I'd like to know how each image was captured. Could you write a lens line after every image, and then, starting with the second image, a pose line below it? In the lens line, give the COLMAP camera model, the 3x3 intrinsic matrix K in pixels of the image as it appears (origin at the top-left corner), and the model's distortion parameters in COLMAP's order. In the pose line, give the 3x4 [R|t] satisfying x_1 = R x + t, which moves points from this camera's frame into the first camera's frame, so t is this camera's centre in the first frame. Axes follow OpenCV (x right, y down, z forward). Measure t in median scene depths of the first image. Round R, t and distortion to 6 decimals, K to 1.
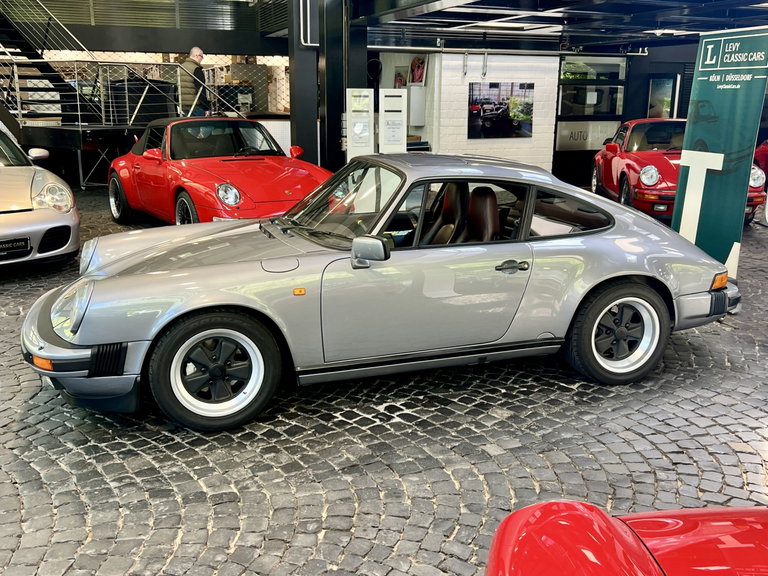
lens RADIAL K [[787.1, 0, 384.0], [0, 787.1, 288.0], [0, 0, 1]] dist [0.090520, -0.197936]
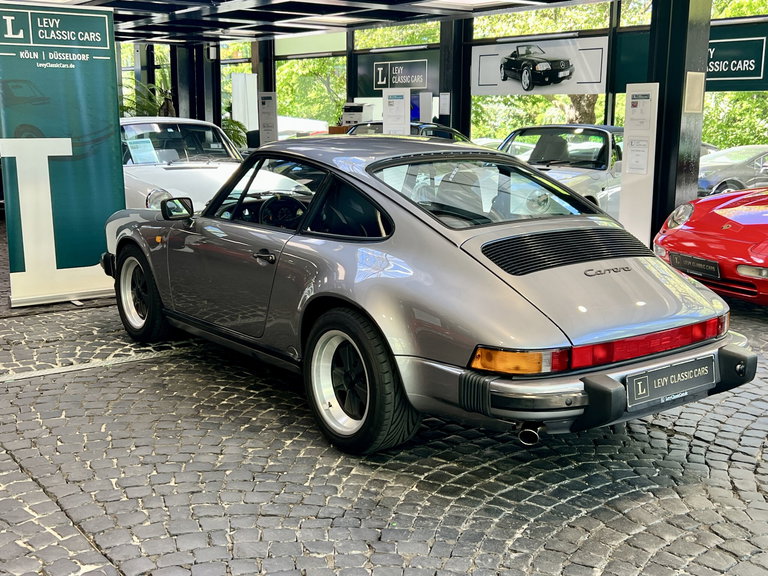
lens RADIAL K [[931.4, 0, 380.0], [0, 931.4, 277.4], [0, 0, 1]] dist [0.089115, -0.216682]
pose [[-0.302507, -0.176773, 0.936611, -0.729367], [0.215838, 0.944421, 0.247958, -0.205071], [-0.928387, 0.277166, -0.247540, 0.964367]]
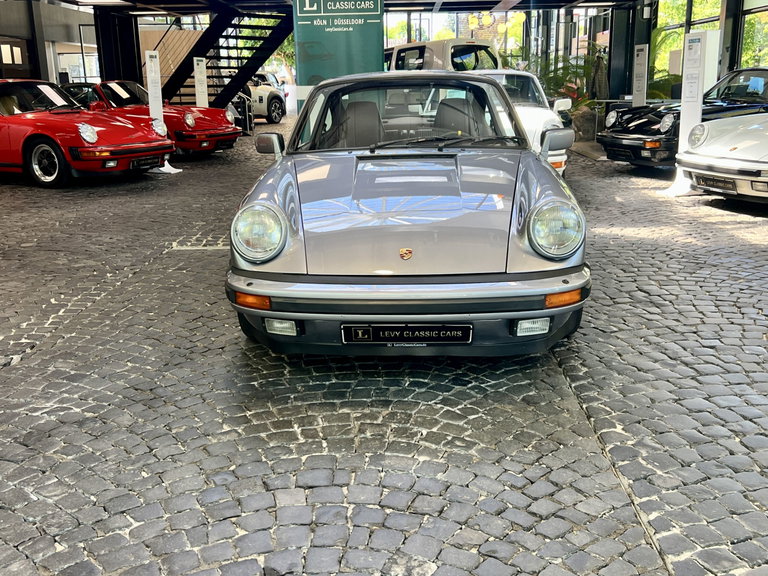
lens RADIAL K [[804.5, 0, 384.0], [0, 804.5, 288.0], [0, 0, 1]] dist [0.097687, -0.213682]
pose [[0.349582, -0.247439, 0.903640, -0.754569], [0.240848, 0.955815, 0.168551, -0.064148], [-0.905420, 0.158717, 0.393731, 0.494470]]
